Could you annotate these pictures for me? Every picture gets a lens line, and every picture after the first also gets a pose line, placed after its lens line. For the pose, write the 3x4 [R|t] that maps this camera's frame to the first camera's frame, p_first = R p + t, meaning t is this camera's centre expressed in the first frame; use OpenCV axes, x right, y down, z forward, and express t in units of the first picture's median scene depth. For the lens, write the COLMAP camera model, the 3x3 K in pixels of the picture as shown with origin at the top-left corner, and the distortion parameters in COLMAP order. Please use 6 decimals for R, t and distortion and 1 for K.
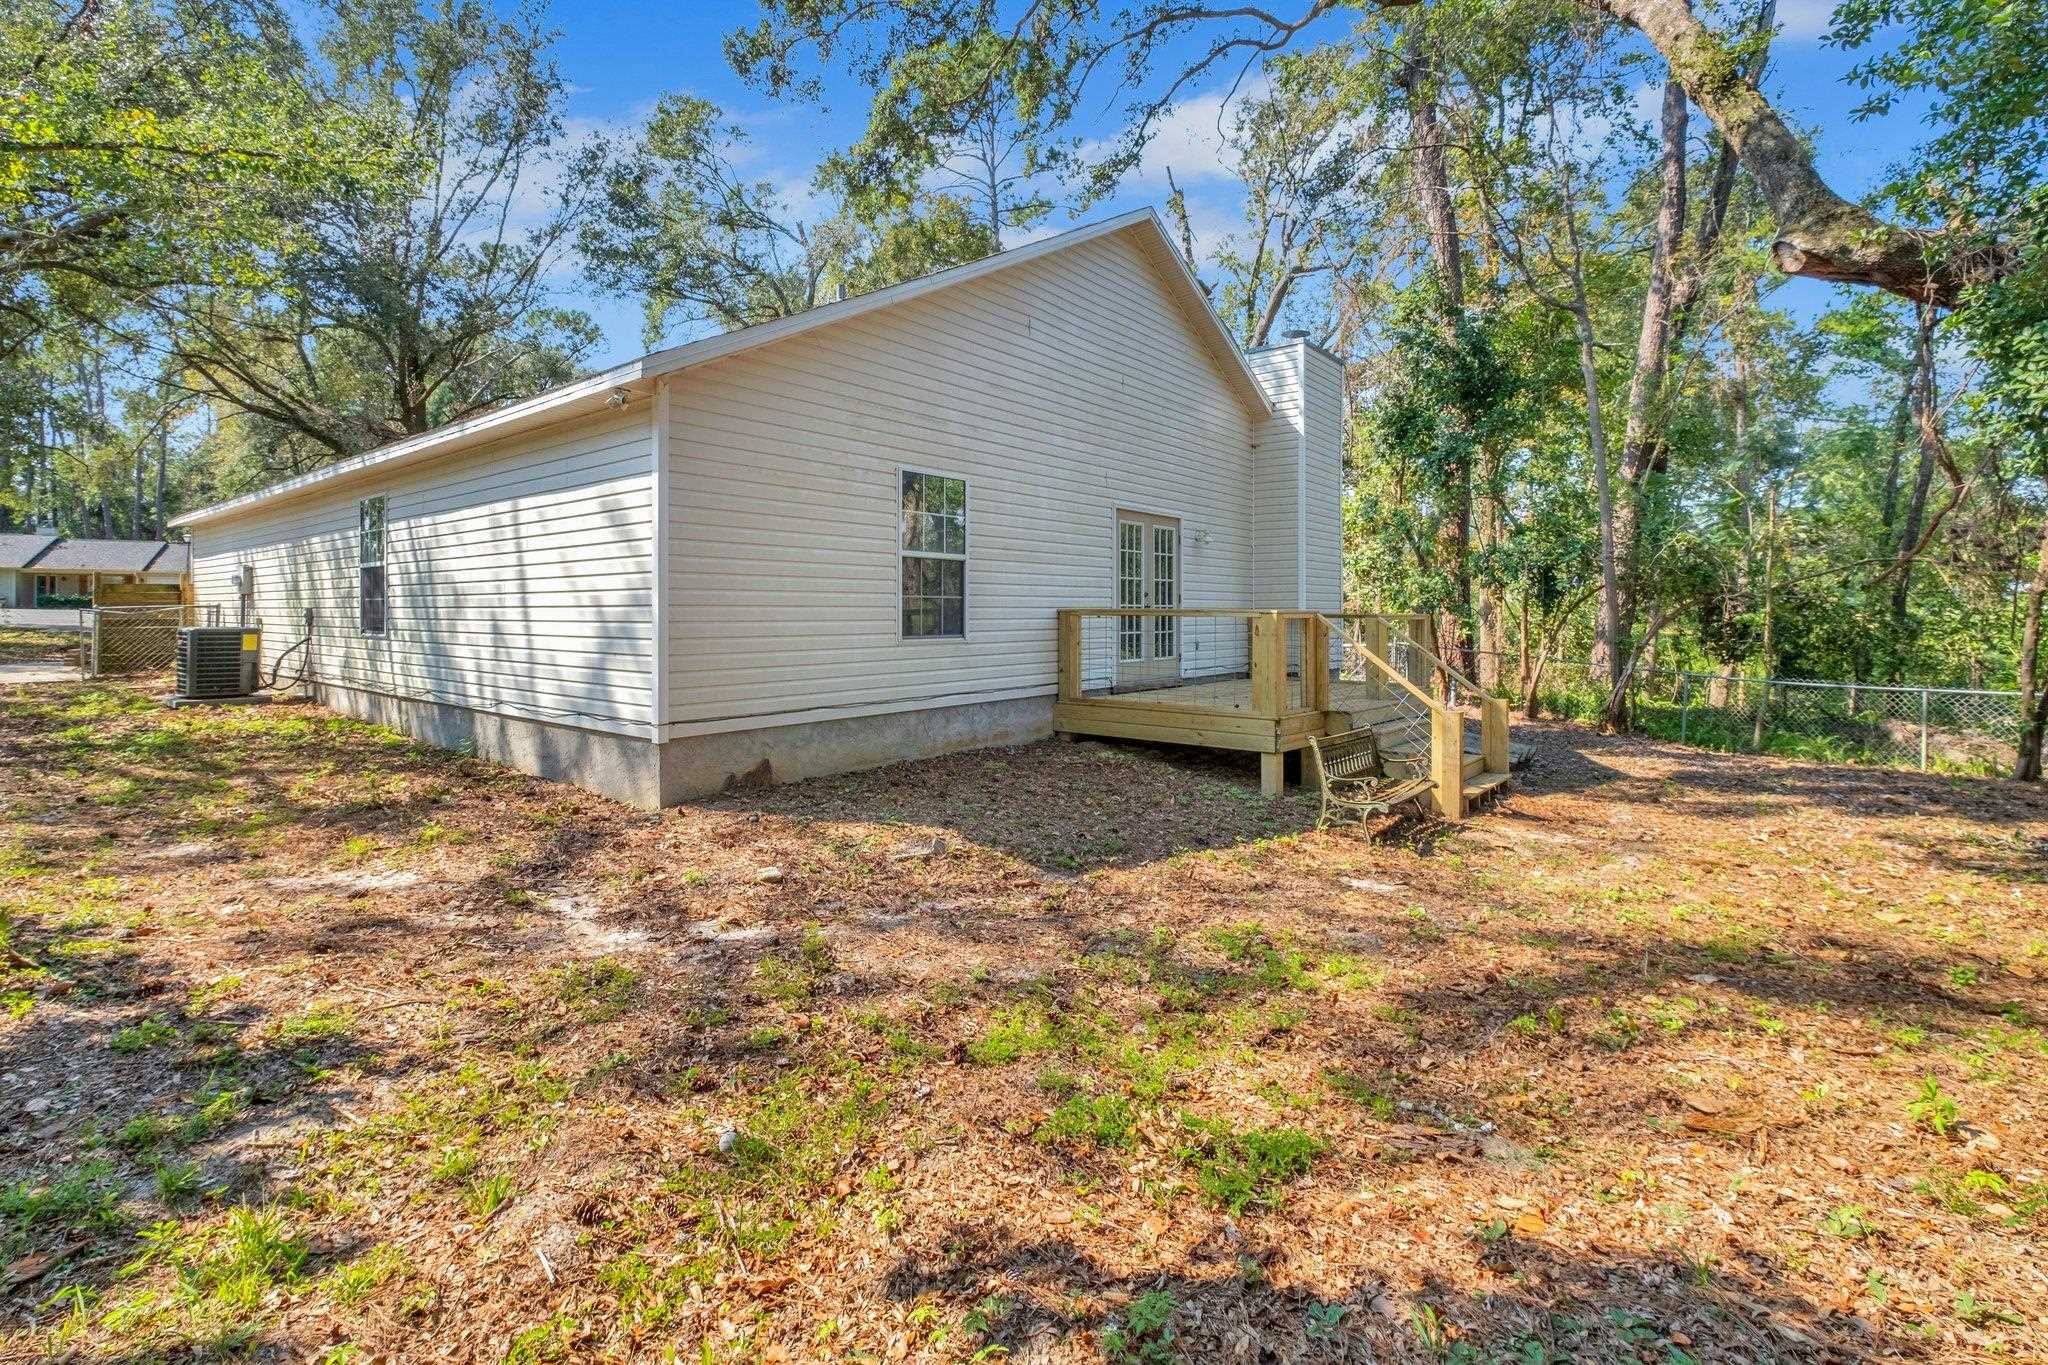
lens RADIAL K [[898.9, 0, 1002.4], [0, 898.9, 648.3], [0, 0, 1]] dist [-0.003836, -0.000640]
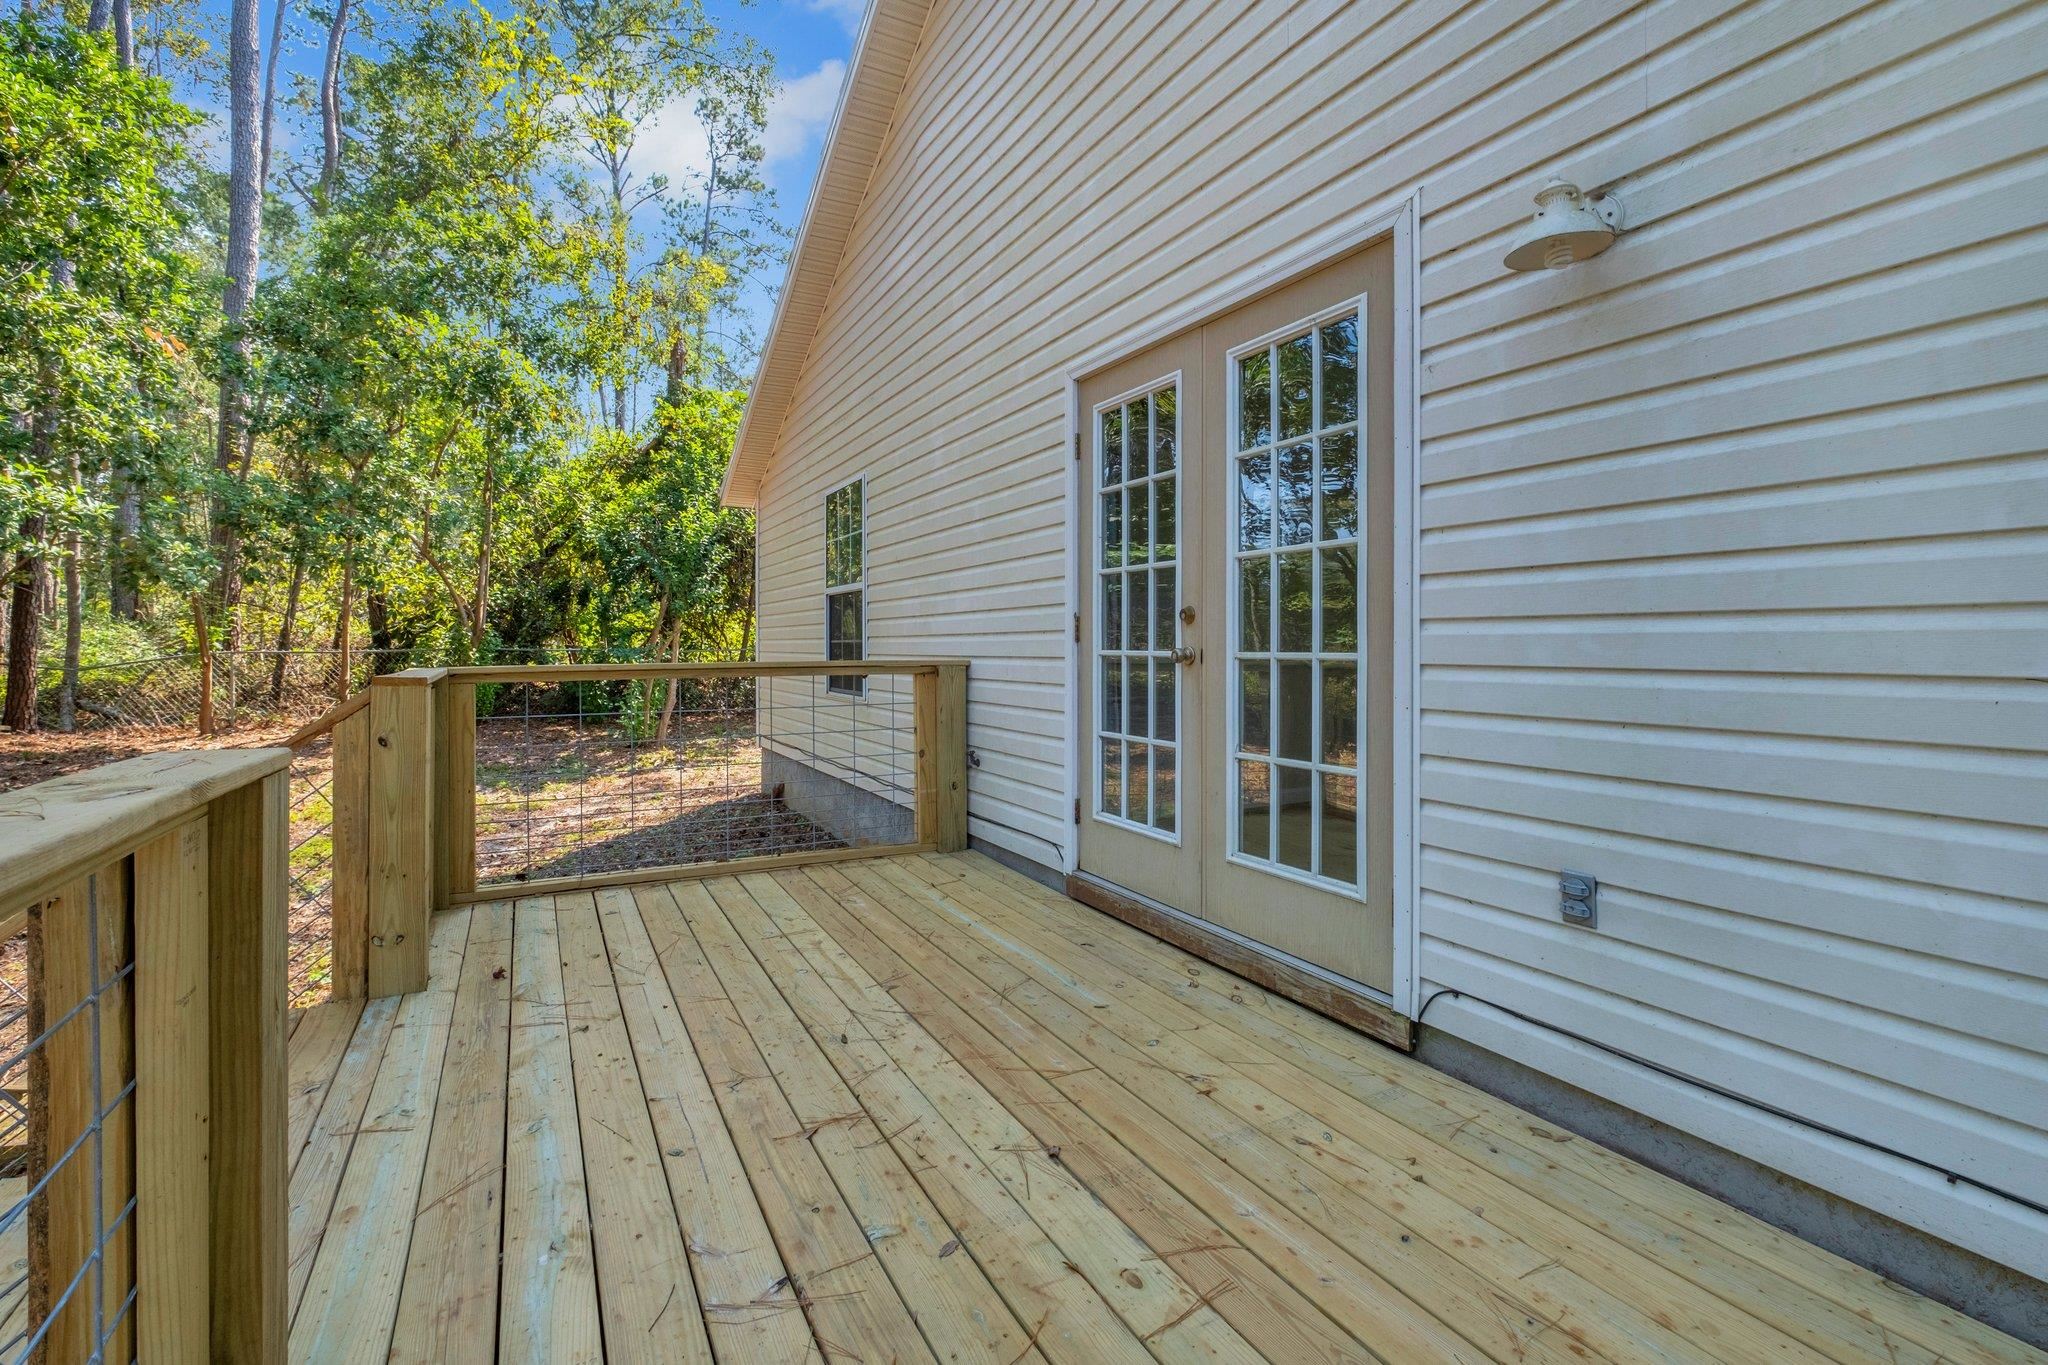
lens RADIAL K [[888.1, 0, 1018.1], [0, 888.1, 645.5], [0, 0, 1]] dist [-0.002224, 0.000190]
pose [[-0.351998, 0.002229, -0.935998, 0.579364], [-0.032450, 0.999367, 0.014584, -0.067399], [0.935438, 0.035507, -0.351703, 1.369459]]
